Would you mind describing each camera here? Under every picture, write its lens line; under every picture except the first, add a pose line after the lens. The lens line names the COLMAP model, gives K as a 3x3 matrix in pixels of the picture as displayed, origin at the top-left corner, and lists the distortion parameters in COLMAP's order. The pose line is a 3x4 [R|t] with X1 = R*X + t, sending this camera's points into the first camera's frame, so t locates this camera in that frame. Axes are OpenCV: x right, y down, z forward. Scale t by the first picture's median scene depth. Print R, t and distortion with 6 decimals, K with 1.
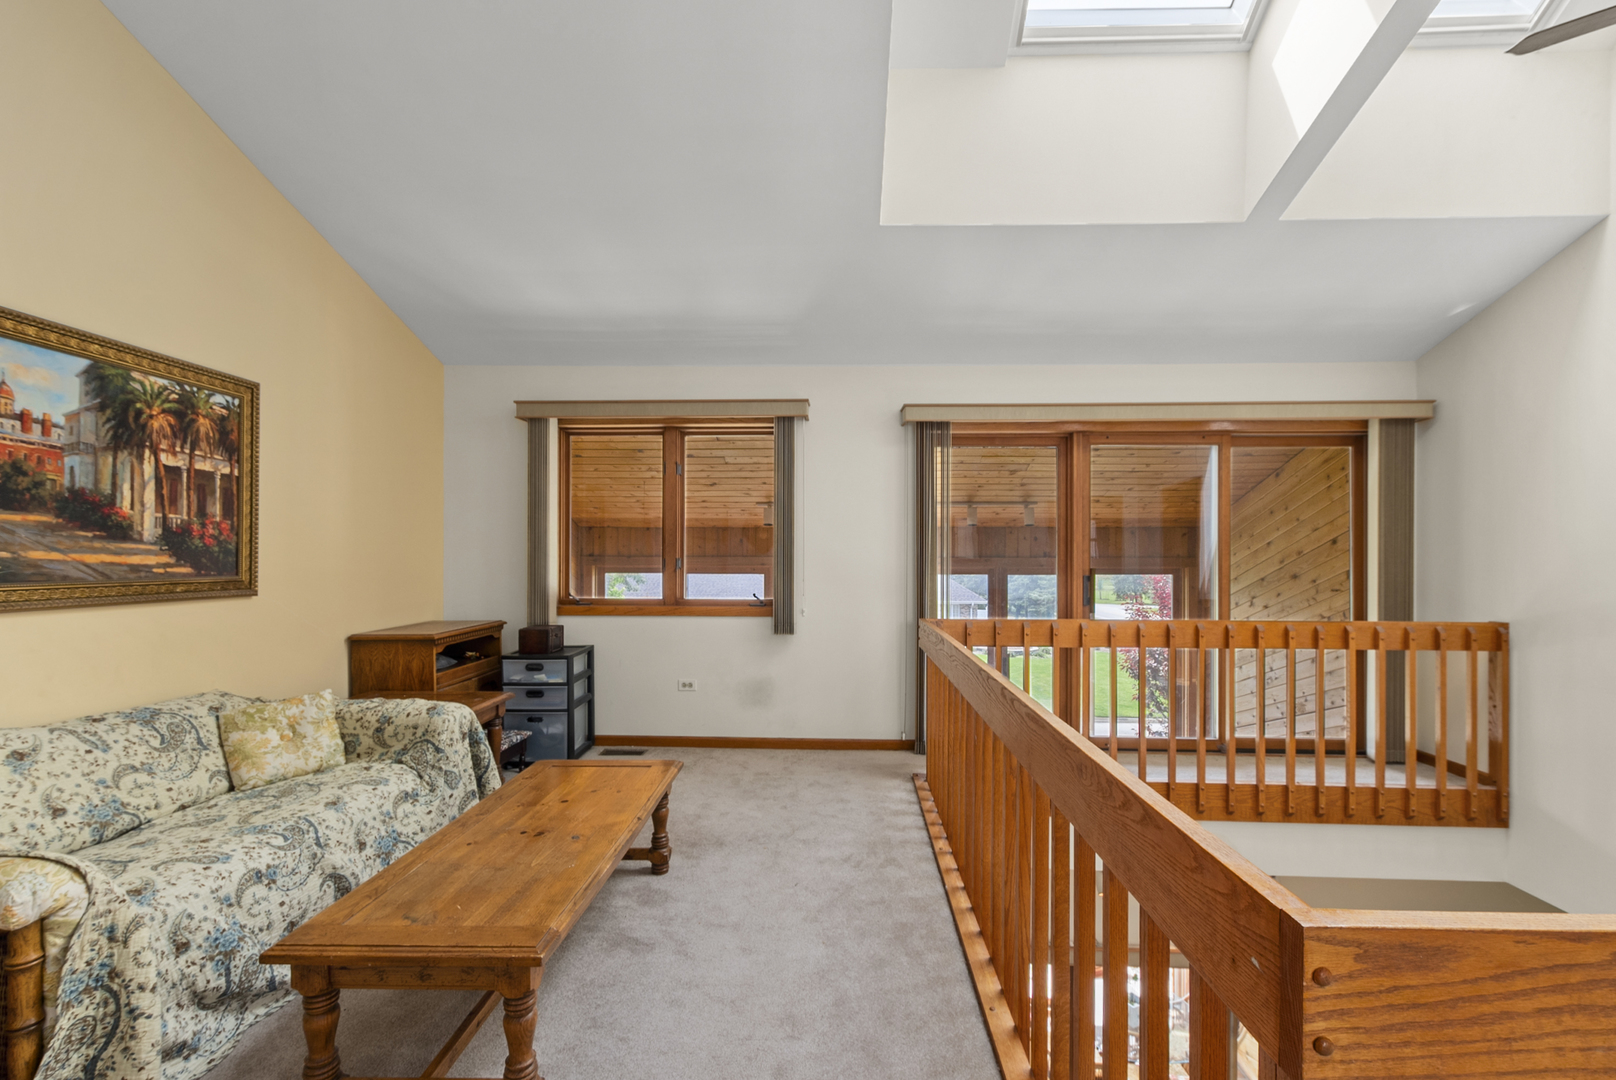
lens RADIAL K [[723.2, 0, 810.4], [0, 723.2, 553.6], [0, 0, 1]] dist [0.002205, -0.000298]
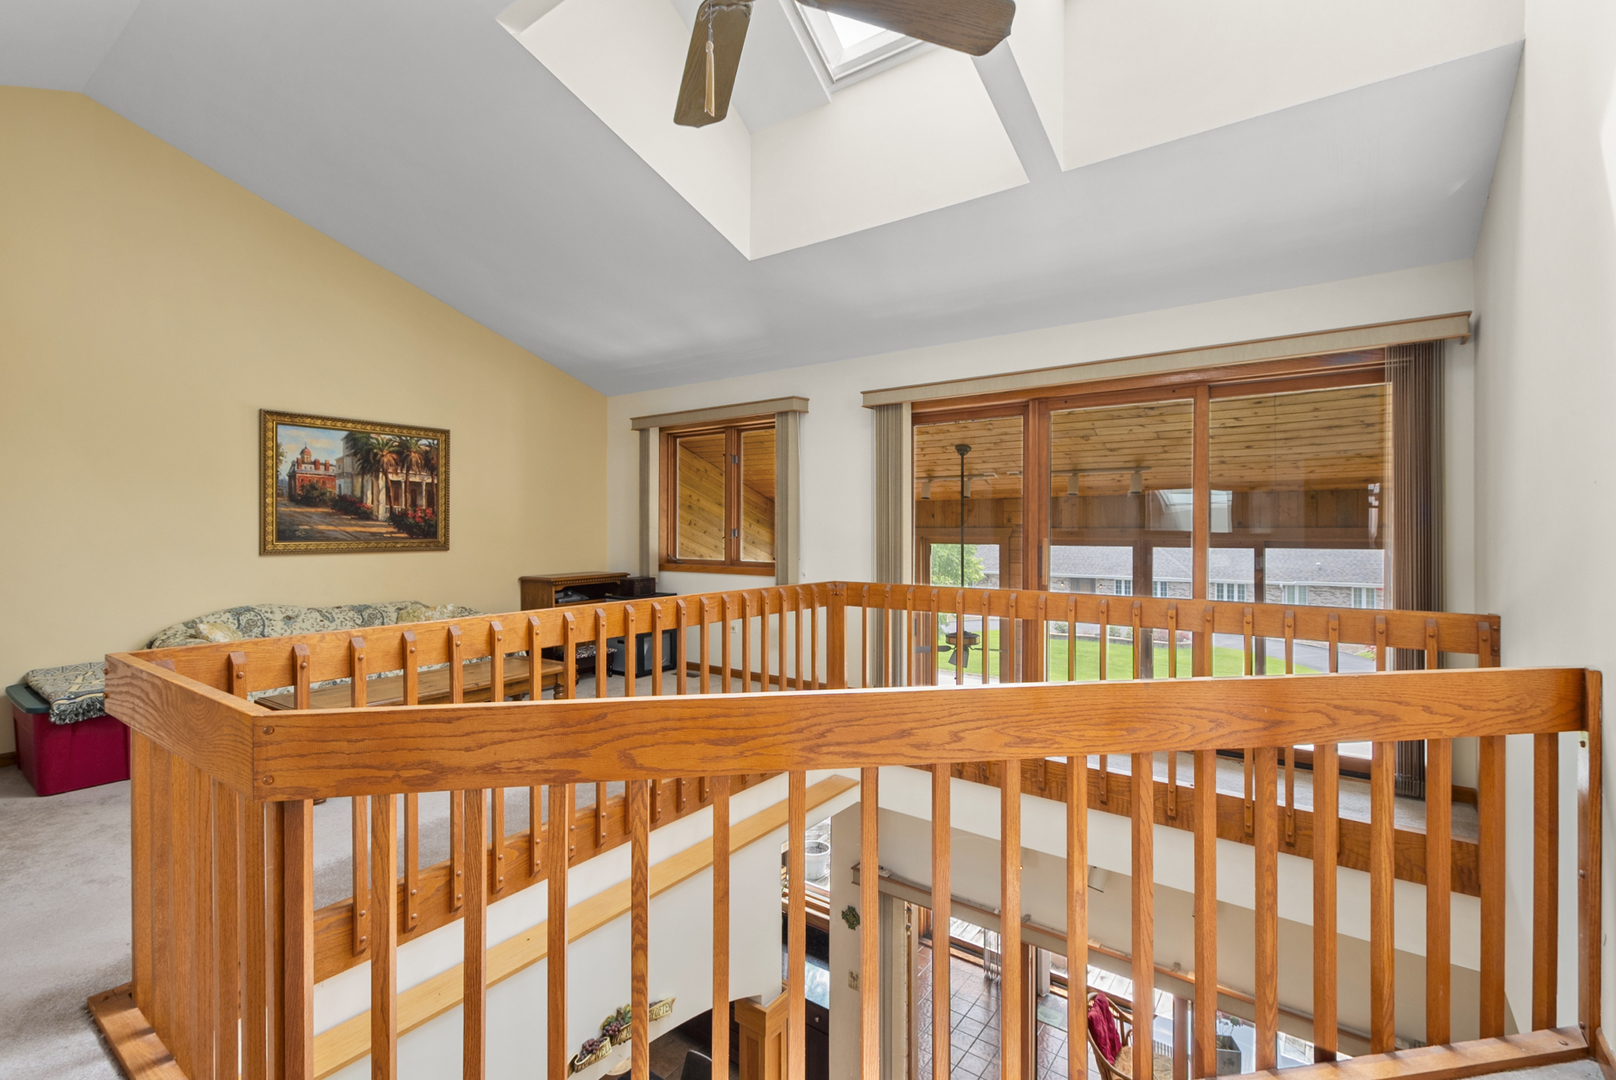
lens RADIAL K [[724.4, 0, 823.6], [0, 724.4, 523.7], [0, 0, 1]] dist [0.001951, -0.000585]
pose [[0.833419, -0.006249, -0.552607, 1.051237], [0.004808, 0.999980, -0.004057, 0.005195], [0.552621, 0.000724, 0.833432, 0.037388]]
